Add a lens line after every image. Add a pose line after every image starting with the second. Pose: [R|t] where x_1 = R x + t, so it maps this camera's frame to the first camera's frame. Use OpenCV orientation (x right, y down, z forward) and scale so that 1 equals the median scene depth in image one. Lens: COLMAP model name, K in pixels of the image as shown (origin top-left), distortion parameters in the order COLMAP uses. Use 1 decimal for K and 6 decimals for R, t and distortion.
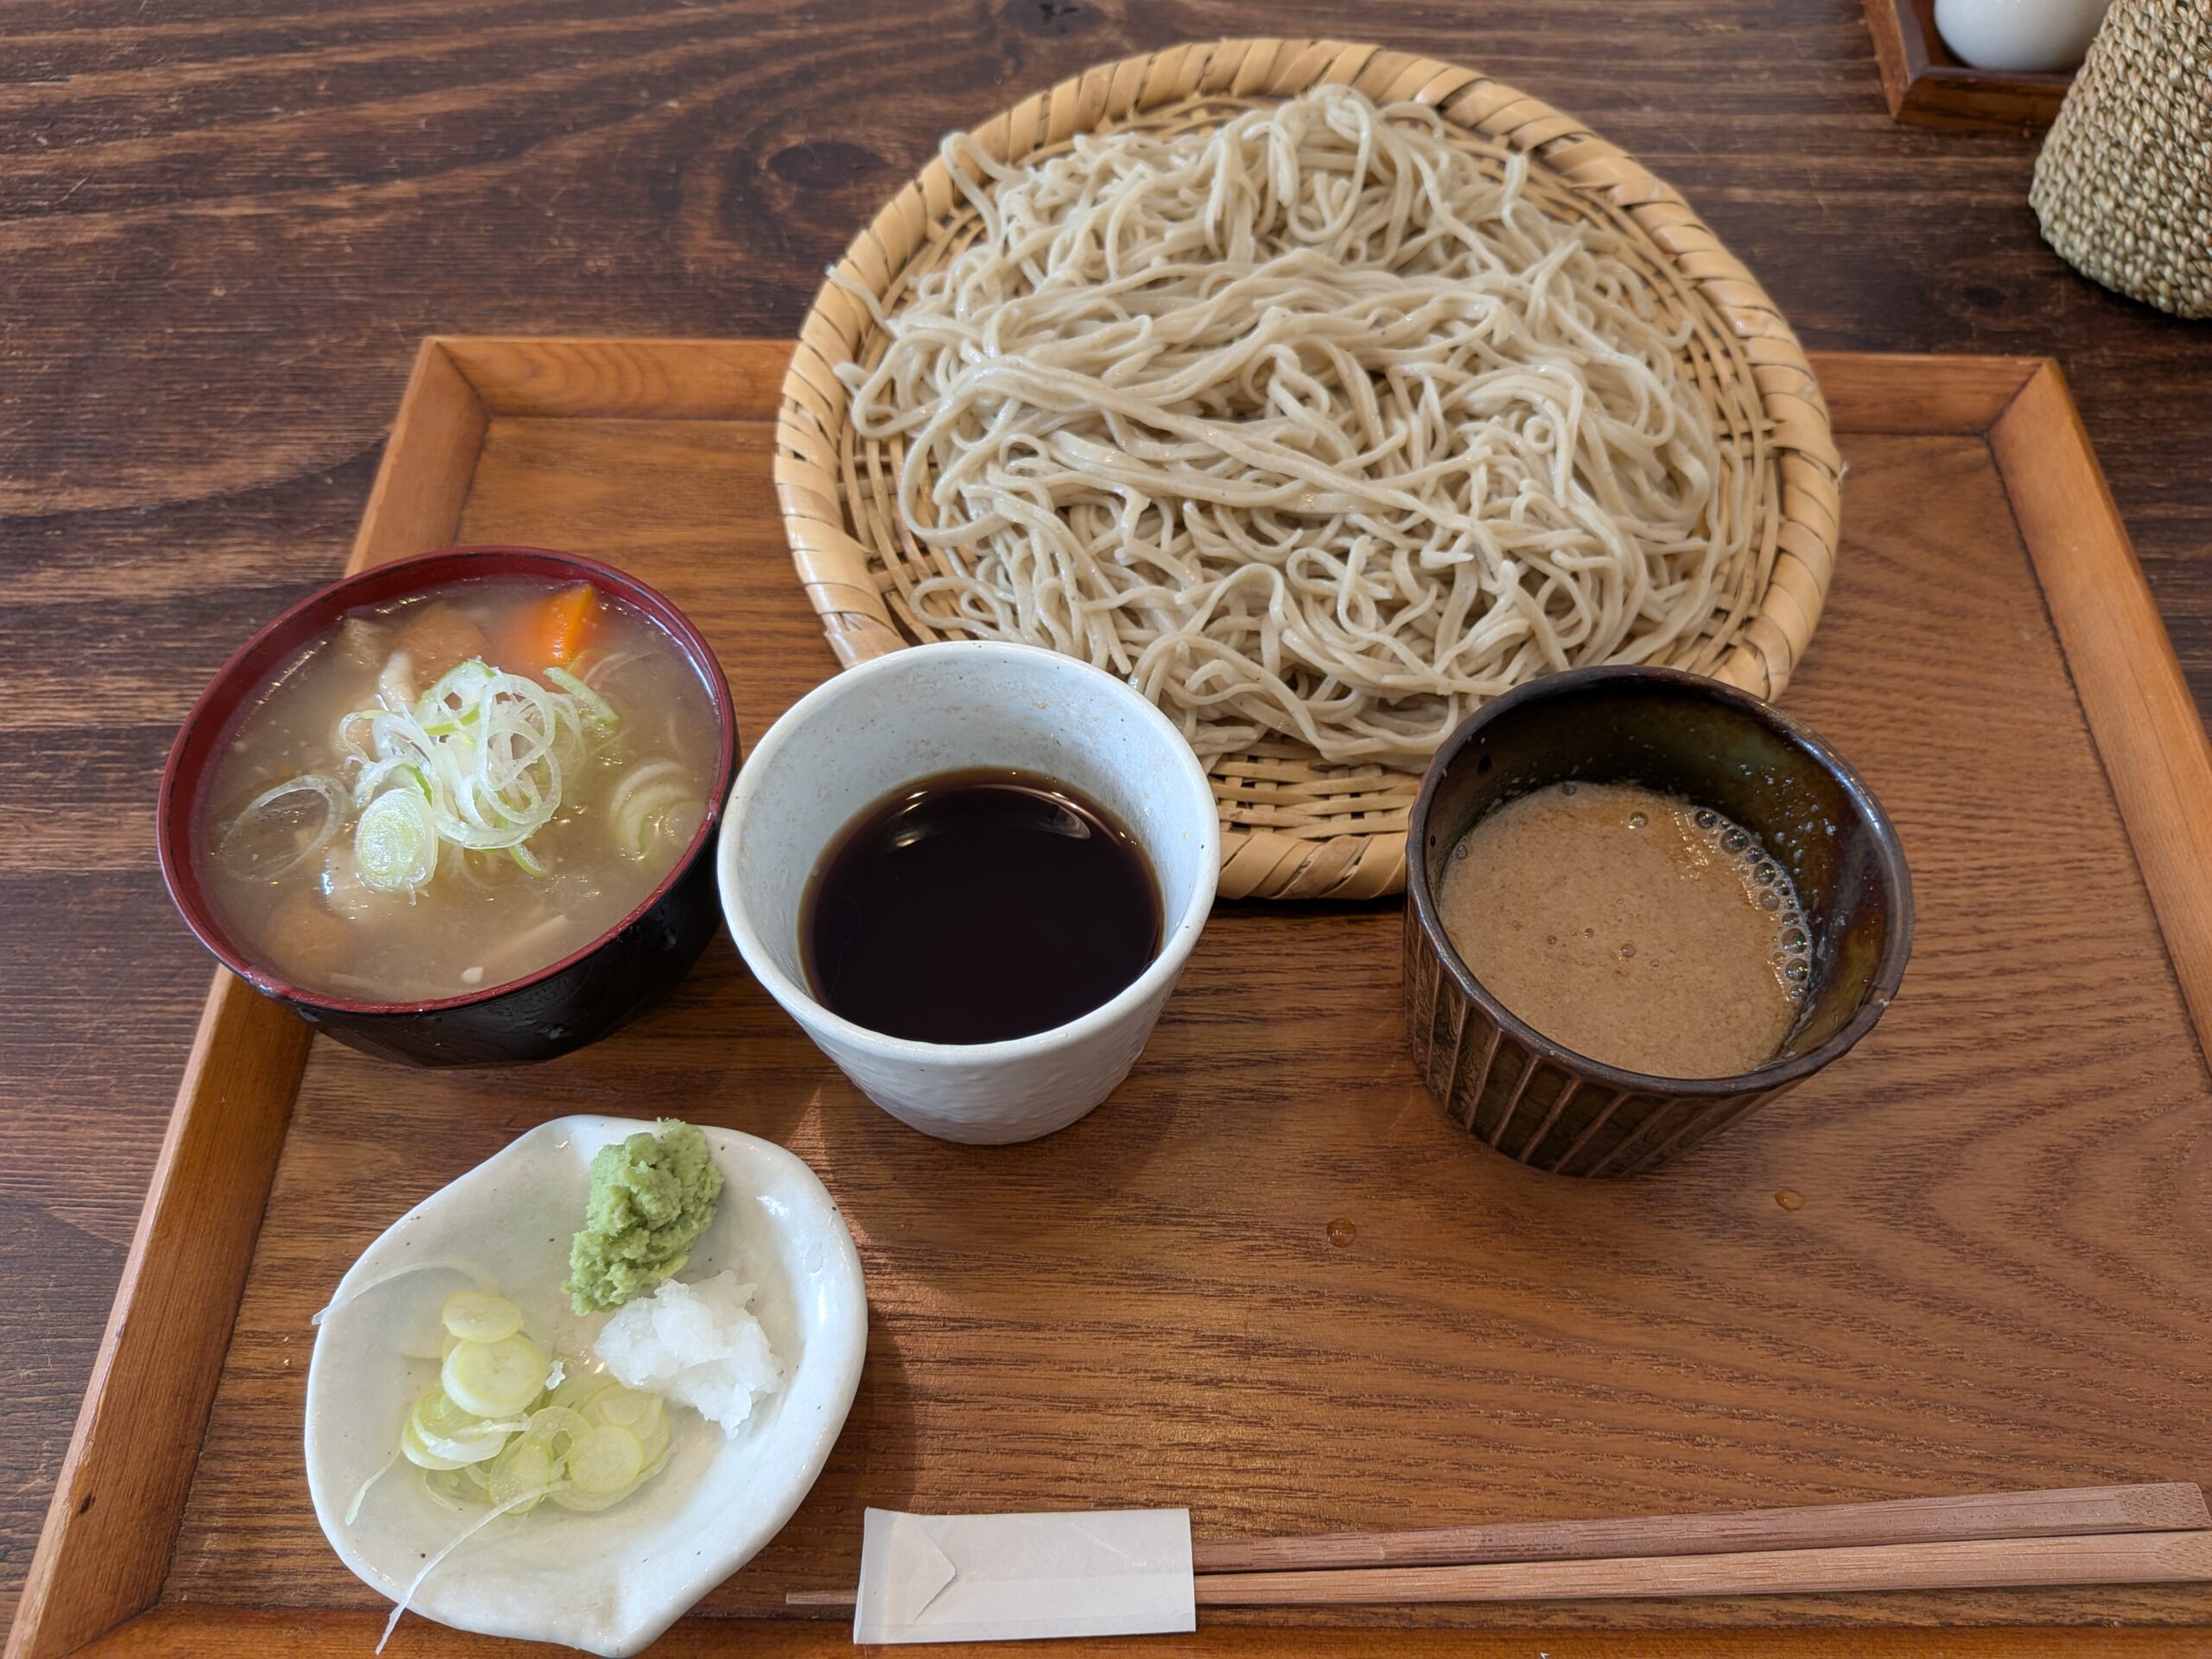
lens RADIAL K [[1585.4, 0, 1131.9], [0, 1585.4, 888.8], [0, 0, 1]] dist [0.031385, -0.059221]
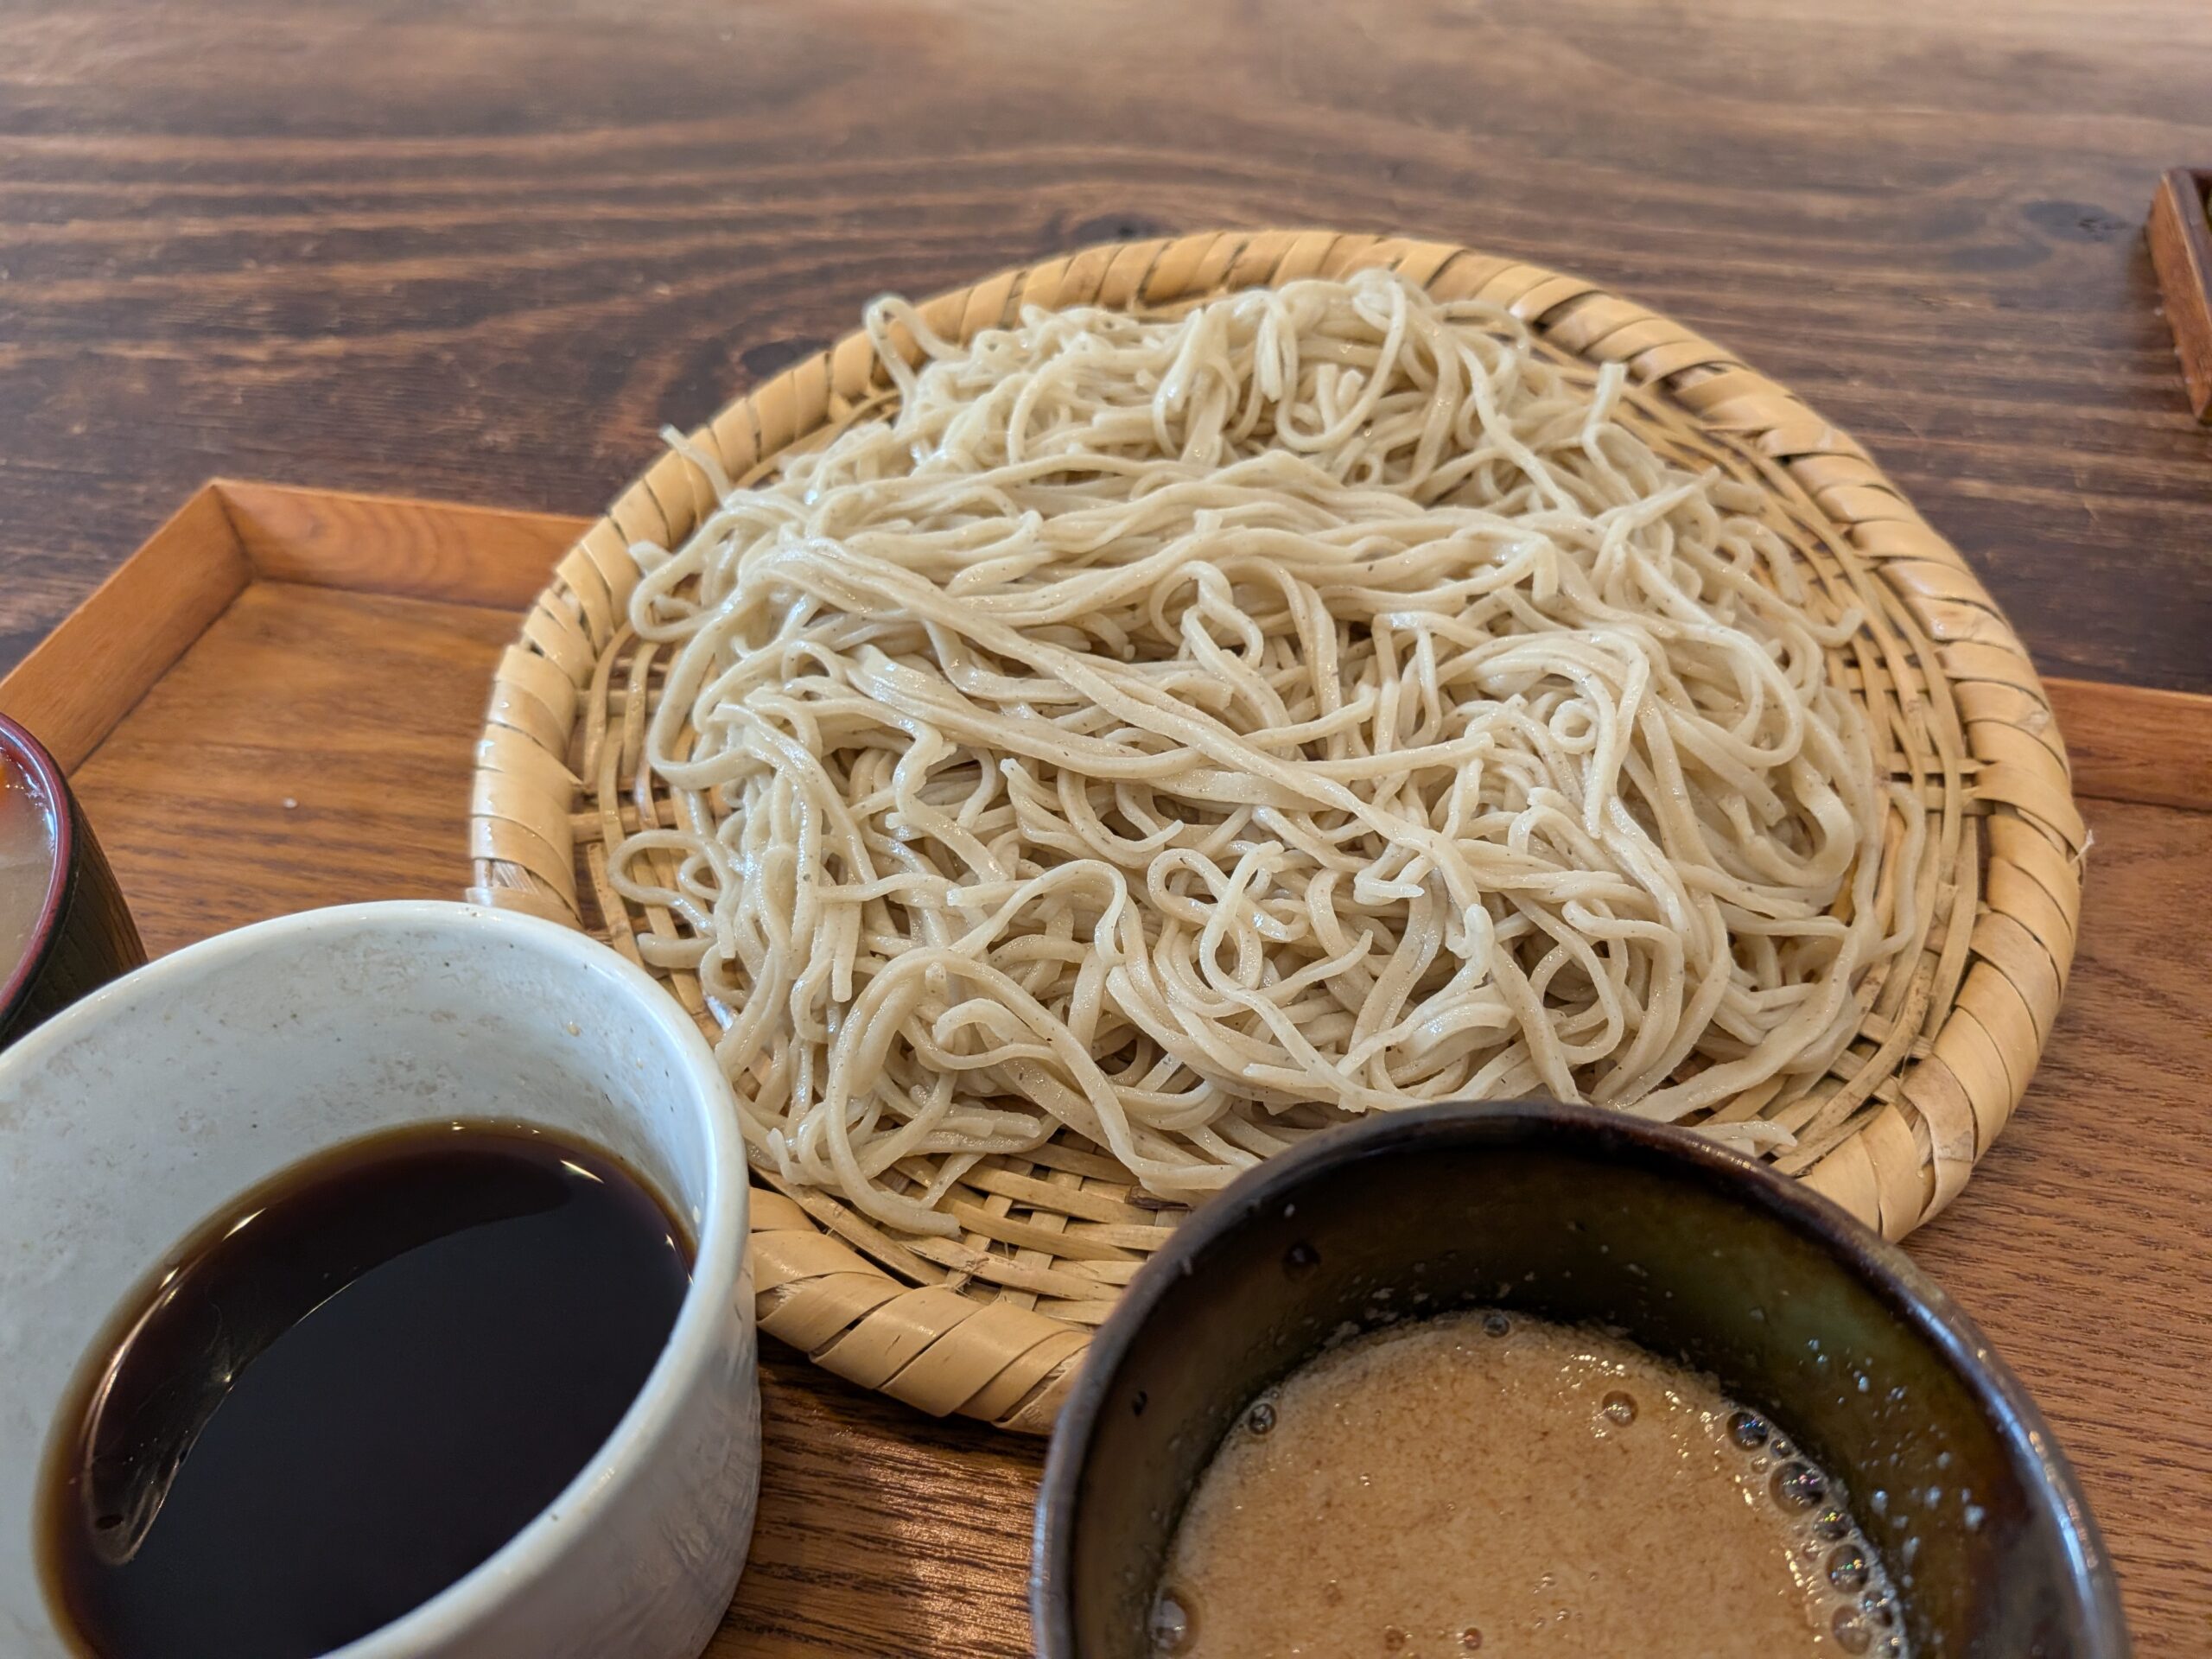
lens RADIAL K [[1666.4, 0, 1119.6], [0, 1666.4, 838.4], [0, 0, 1]] dist [-0.012395, -0.018711]
pose [[0.979347, 0.120280, -0.162521, 0.186264], [-0.155399, 0.962014, -0.224454, -0.062483], [0.129350, 0.245074, 0.960837, 0.336737]]
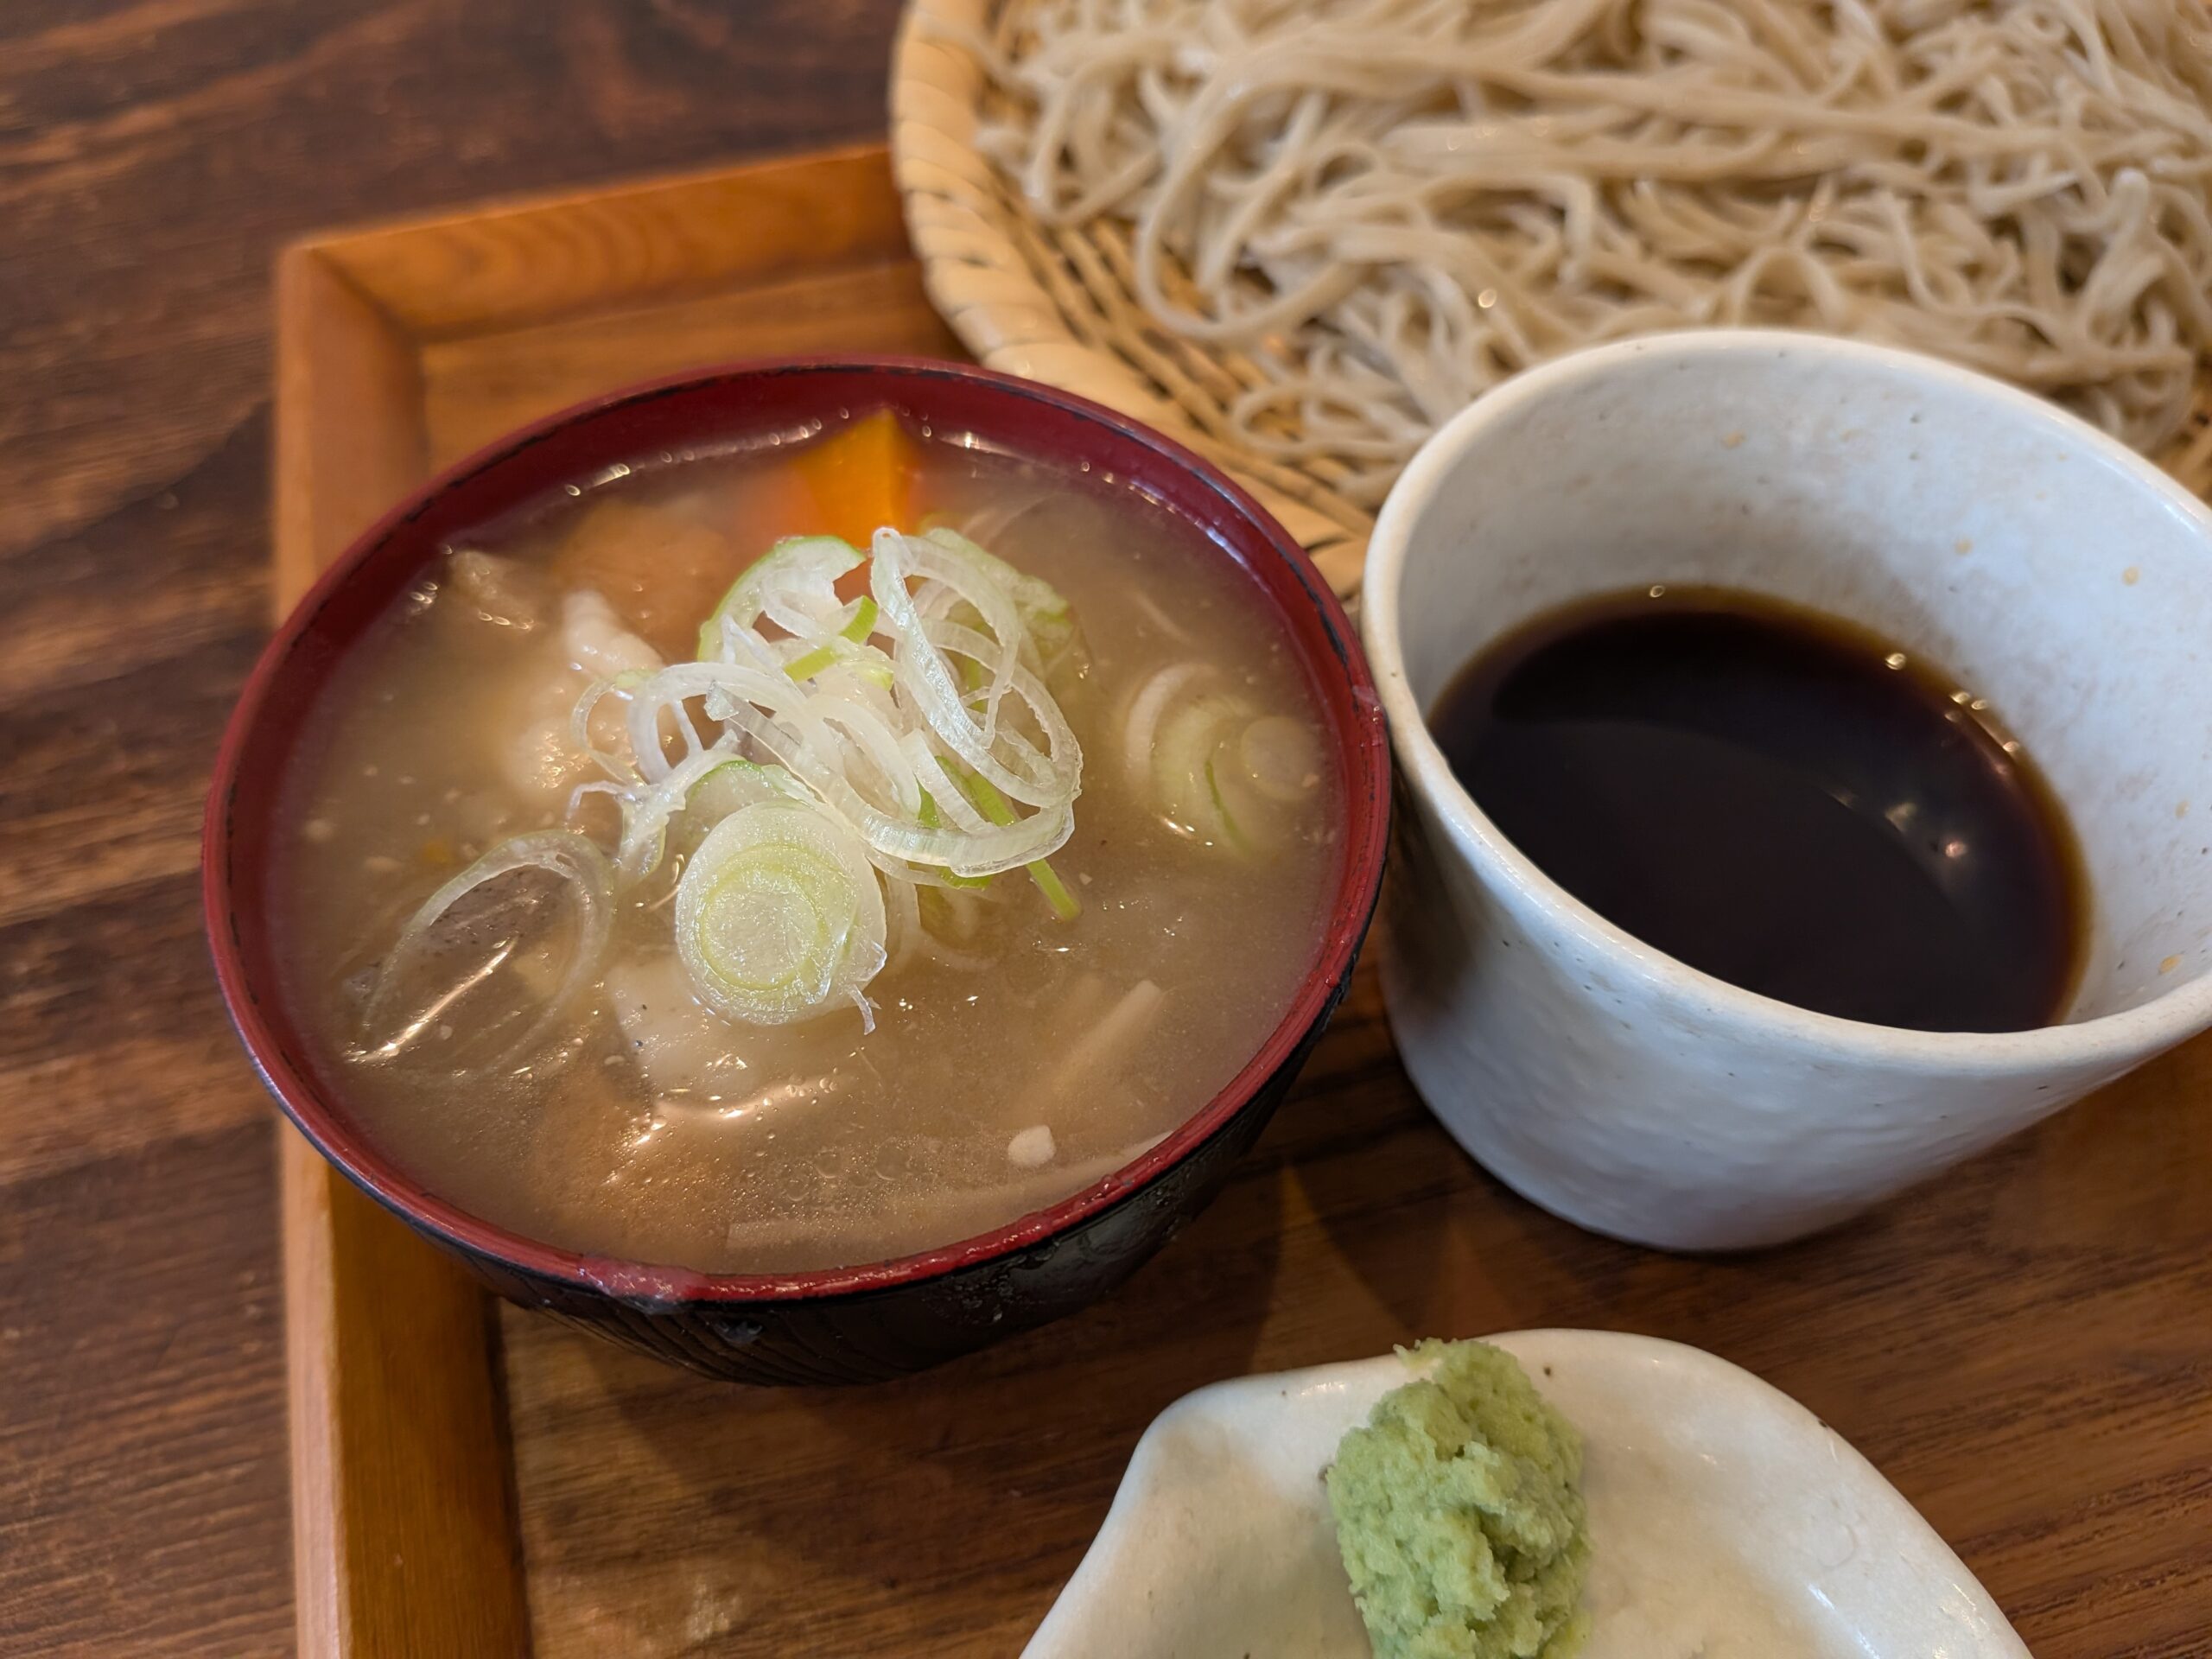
lens RADIAL K [[1666.4, 0, 1121.6], [0, 1666.4, 847.3], [0, 0, 1]] dist [-0.012395, -0.018711]
pose [[0.959838, -0.237749, 0.148948, -0.314152], [0.247885, 0.967318, -0.053379, 0.001700], [-0.131389, 0.088157, 0.987403, 0.368956]]
